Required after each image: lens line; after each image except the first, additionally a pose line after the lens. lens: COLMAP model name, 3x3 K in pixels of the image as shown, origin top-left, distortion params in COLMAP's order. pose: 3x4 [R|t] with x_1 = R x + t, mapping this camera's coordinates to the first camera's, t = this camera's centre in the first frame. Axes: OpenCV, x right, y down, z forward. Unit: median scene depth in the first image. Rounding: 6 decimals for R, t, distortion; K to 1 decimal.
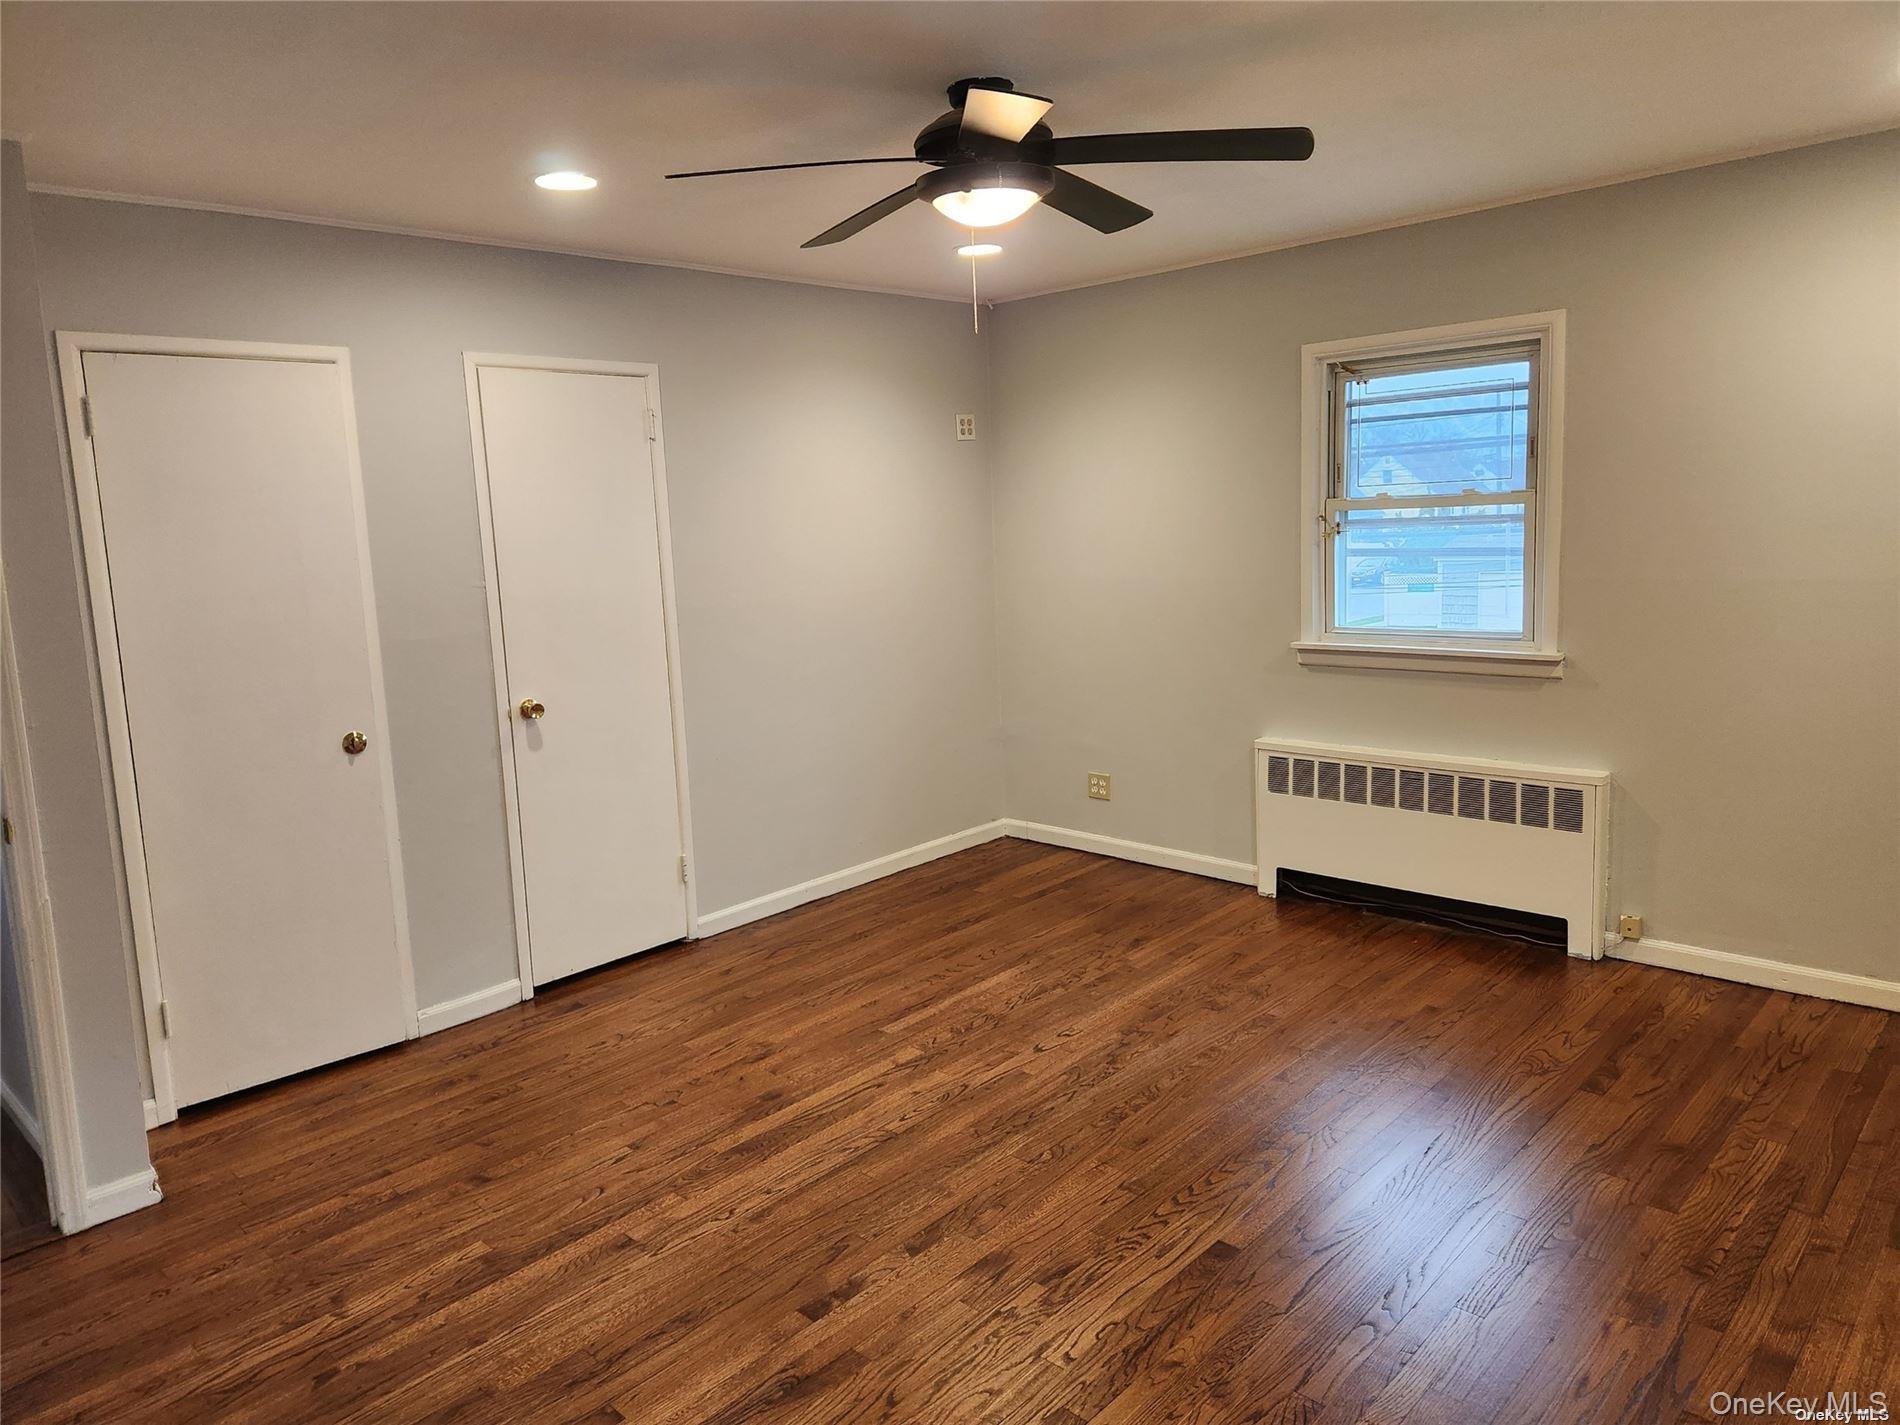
lens RADIAL K [[1268.2, 0, 947.0], [0, 1268.2, 713.0], [0, 0, 1]] dist [0.035627, -0.011244]
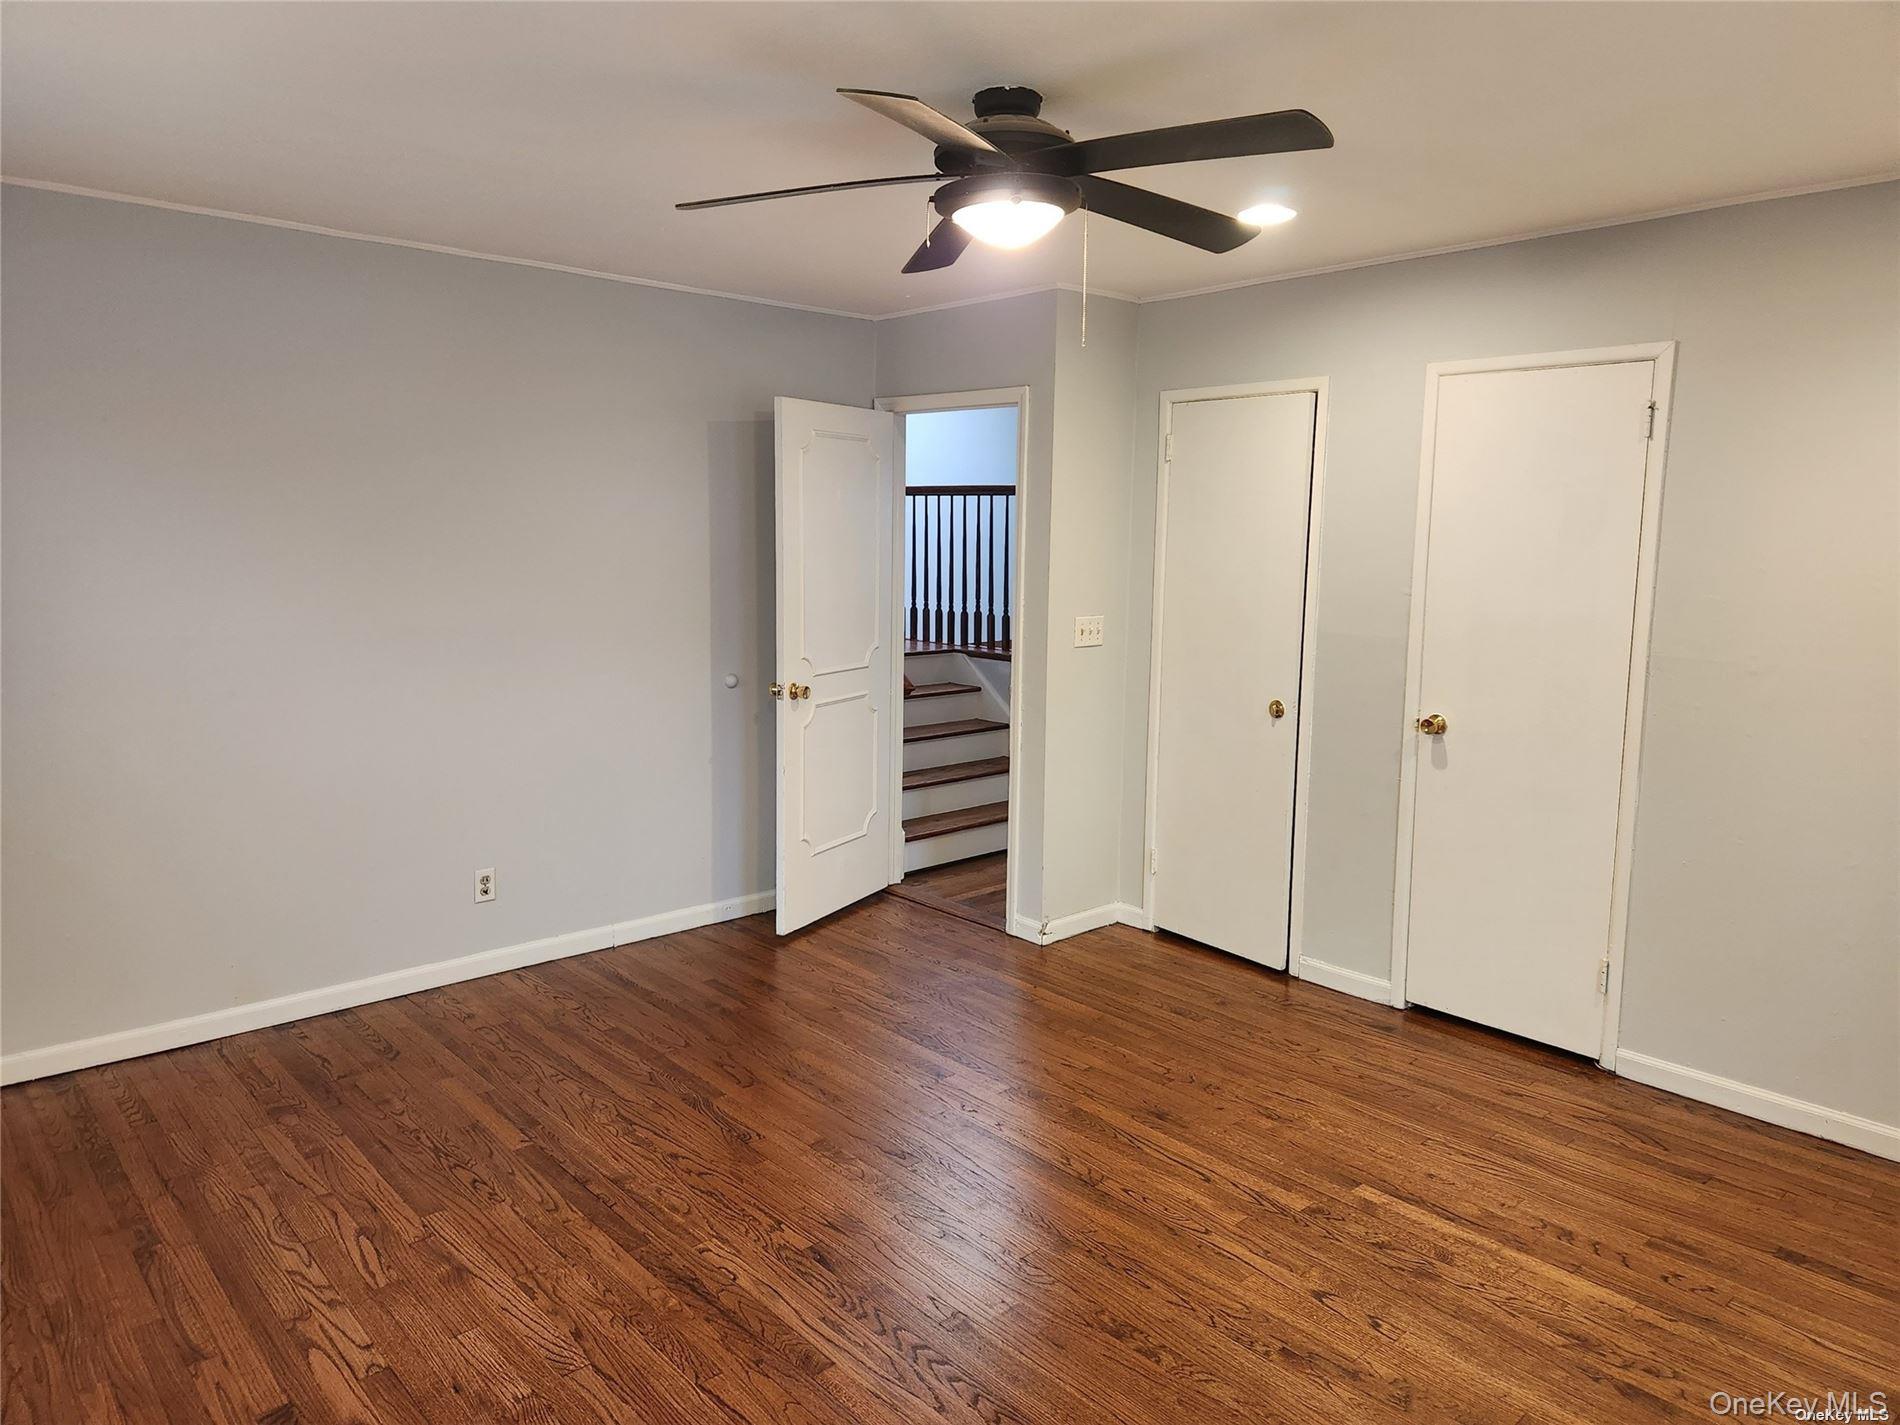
lens RADIAL K [[1268.2, 0, 947.6], [0, 1268.2, 702.1], [0, 0, 1]] dist [0.035627, -0.011244]
pose [[-0.079260, 0.185147, -0.979509, 0.654496], [-0.170566, 0.965591, 0.196318, -0.147681], [0.982153, 0.182631, -0.044953, 0.676098]]
